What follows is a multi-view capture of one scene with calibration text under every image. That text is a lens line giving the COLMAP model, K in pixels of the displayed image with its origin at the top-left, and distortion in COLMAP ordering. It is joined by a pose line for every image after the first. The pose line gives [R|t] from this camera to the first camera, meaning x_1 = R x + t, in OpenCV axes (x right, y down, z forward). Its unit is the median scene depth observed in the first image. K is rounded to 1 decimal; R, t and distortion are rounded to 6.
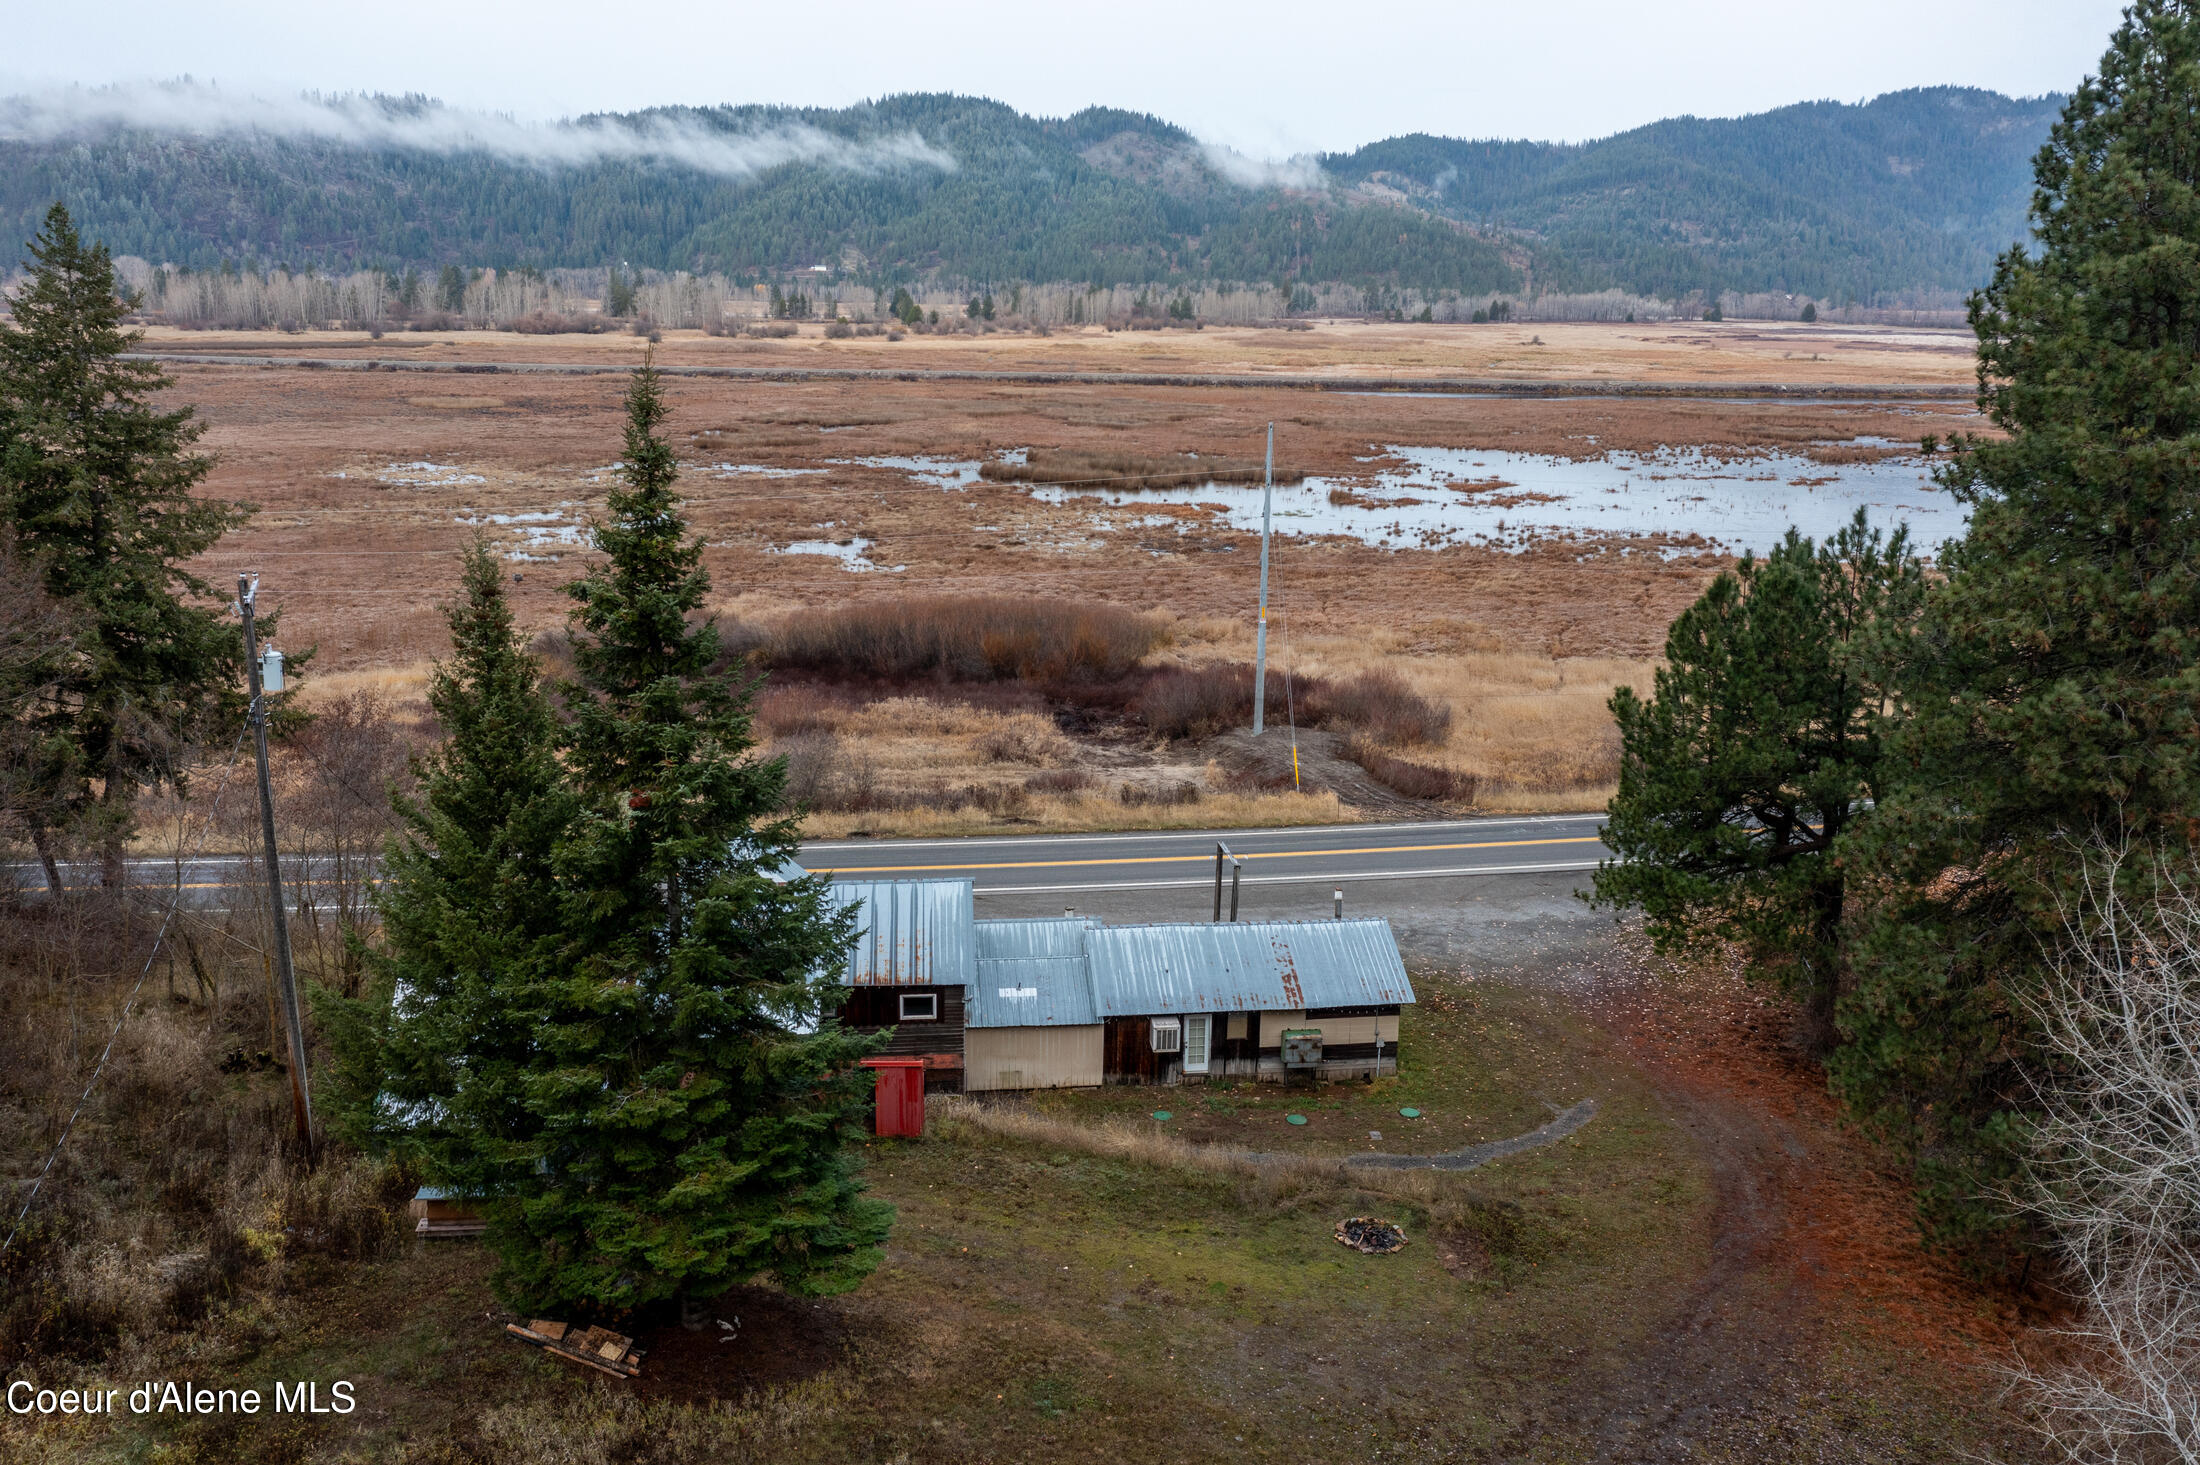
lens RADIAL K [[1765.9, 0, 1100.0], [0, 1765.9, 732.5], [0, 0, 1]] dist [-0.002431, 0.054224]
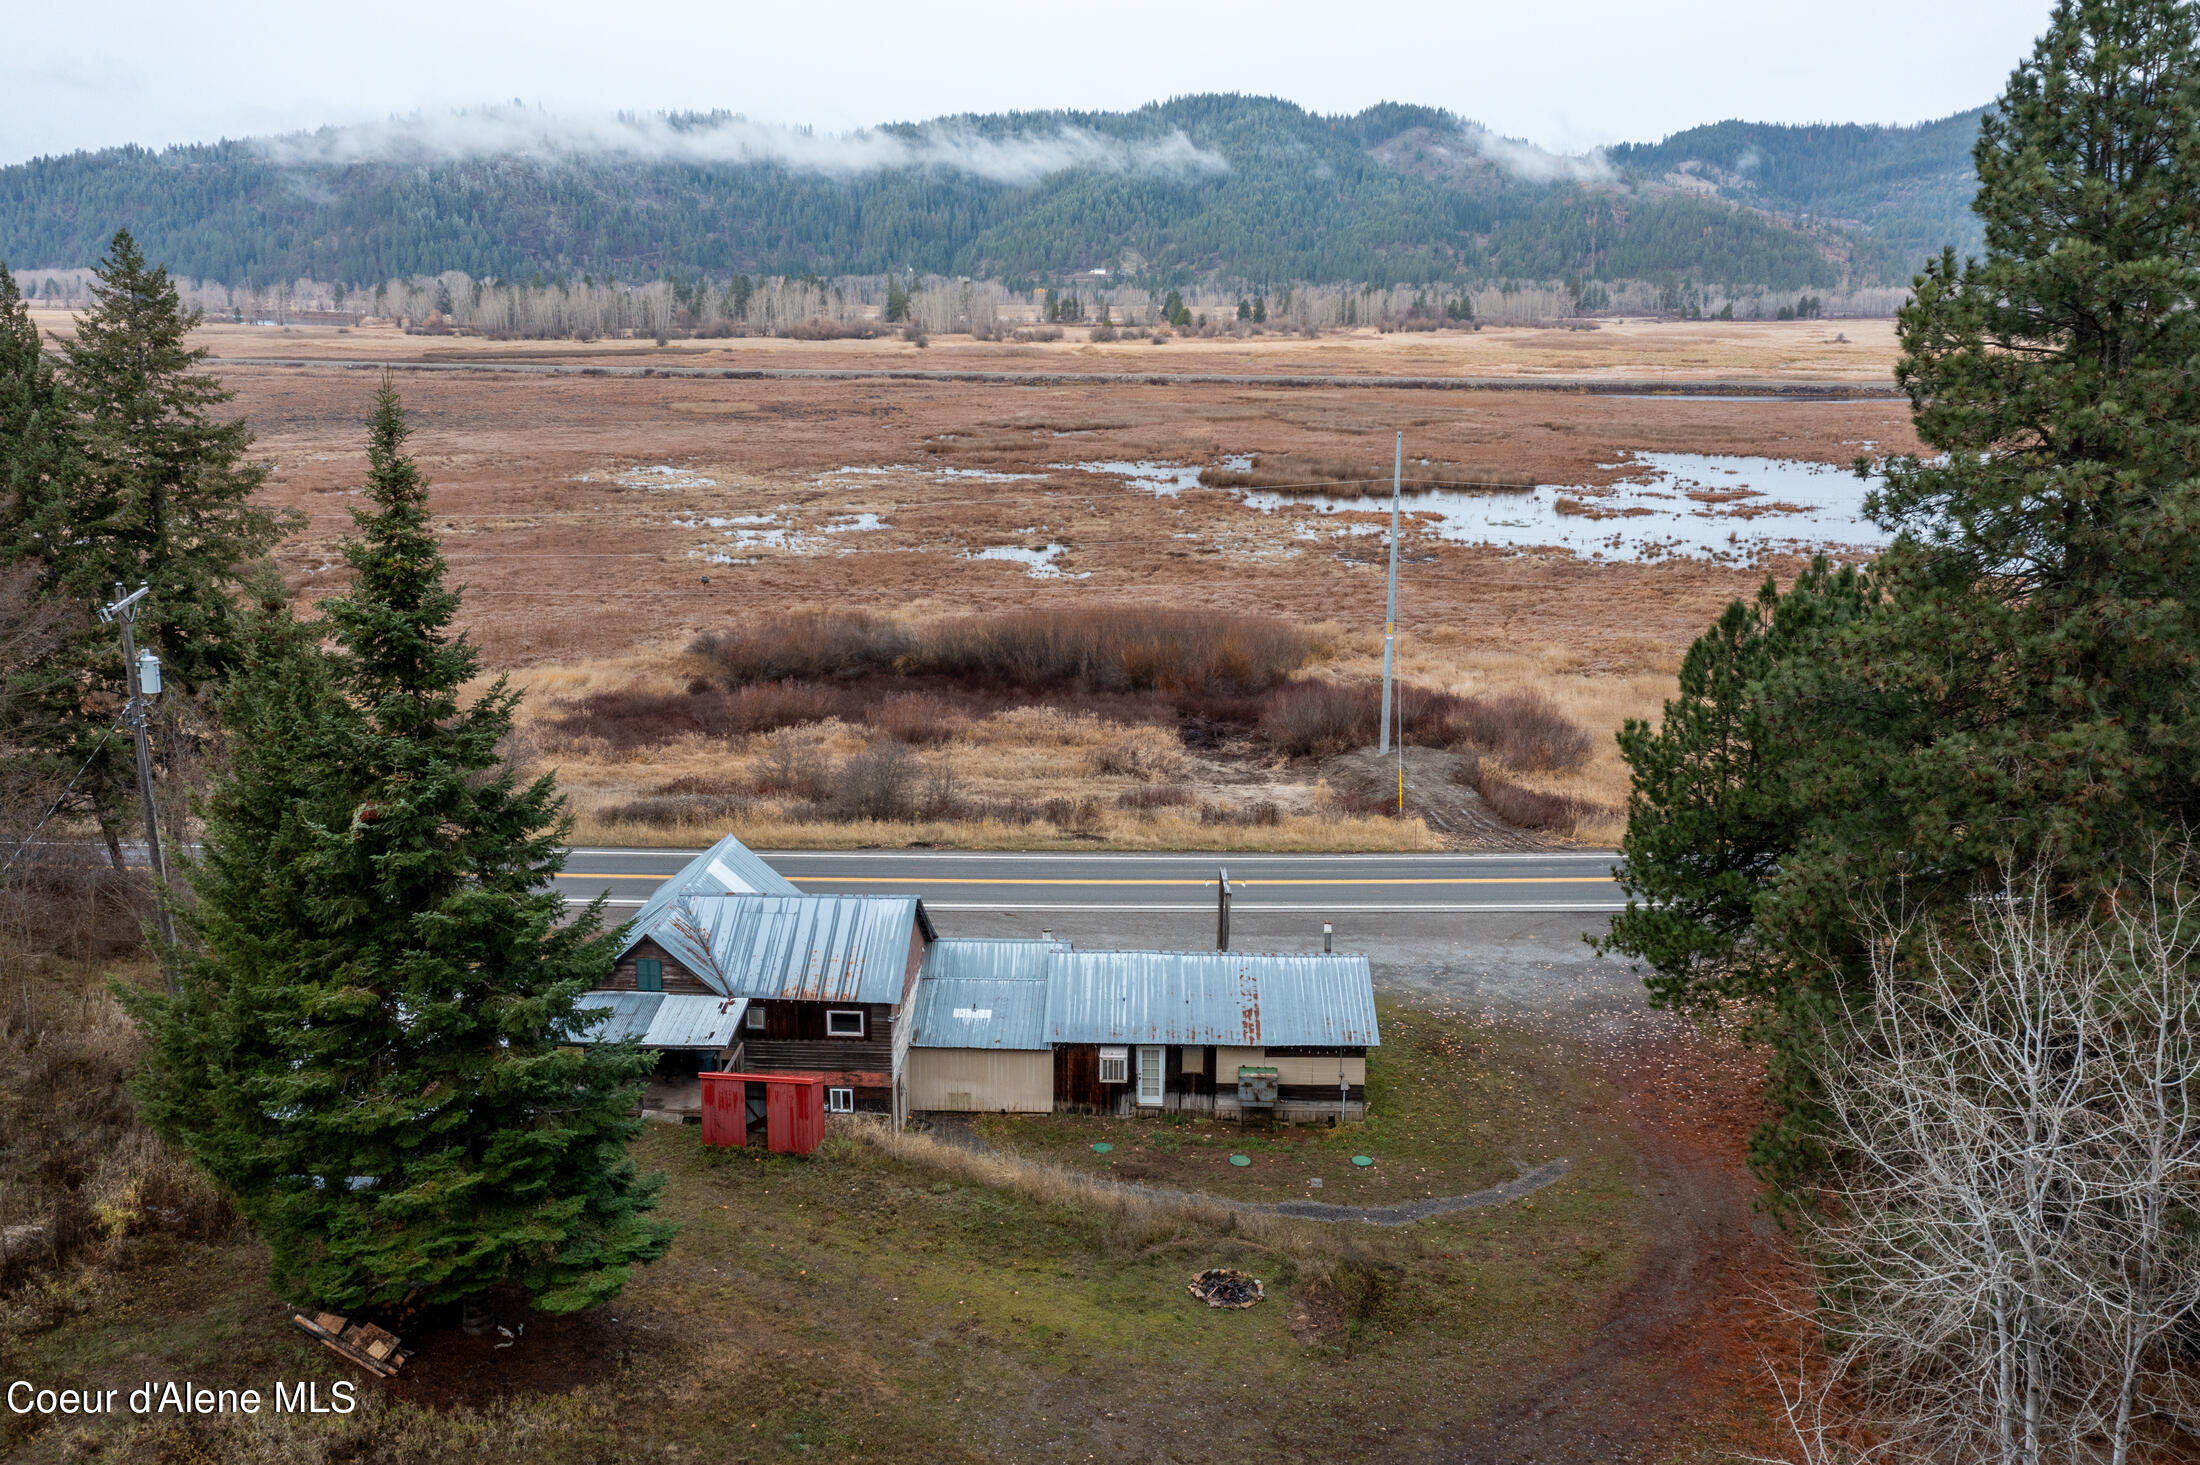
lens RADIAL K [[1788.9, 0, 1100.0], [0, 1788.9, 732.5], [0, 0, 1]] dist [-0.006307, 0.071216]
pose [[0.987573, 0.027115, -0.154804, 0.036742], [-0.027712, 0.999615, -0.001694, -0.002090], [0.154699, 0.005963, 0.987944, 0.004828]]
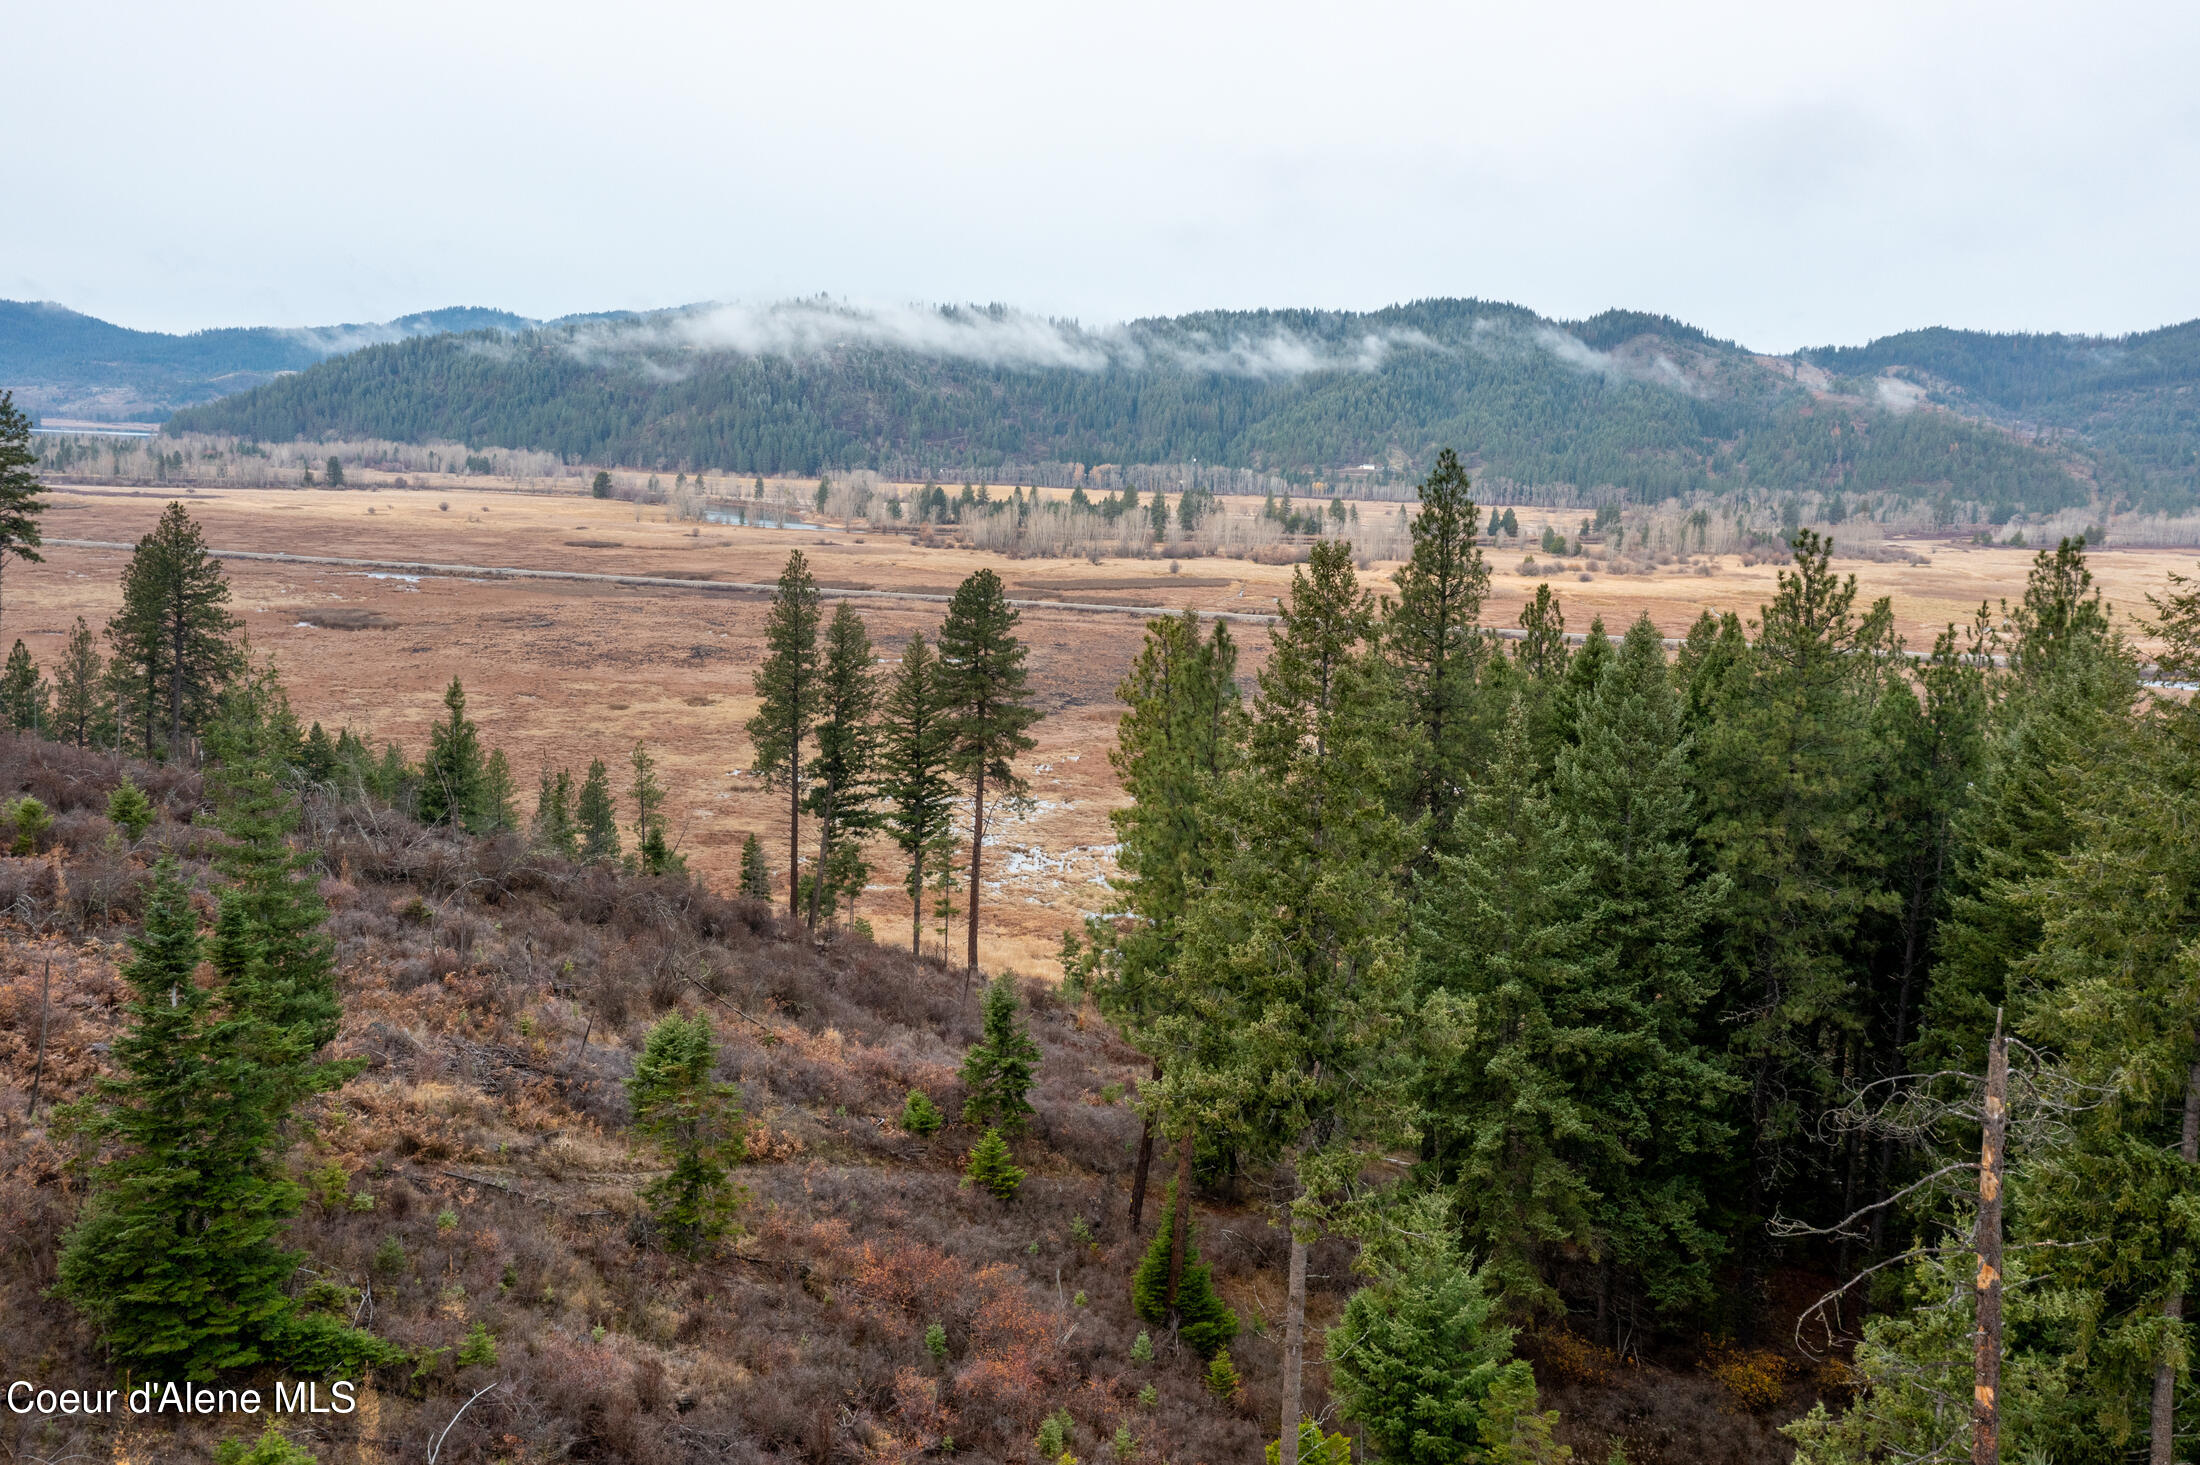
lens RADIAL K [[1773.8, 0, 1100.0], [0, 1773.8, 732.5], [0, 0, 1]] dist [0.001955, 0.061470]
pose [[0.973786, 0.055337, -0.220631, -0.453804], [-0.074166, 0.994192, -0.077983, -0.038337], [0.215034, 0.092302, 0.972235, -0.453885]]
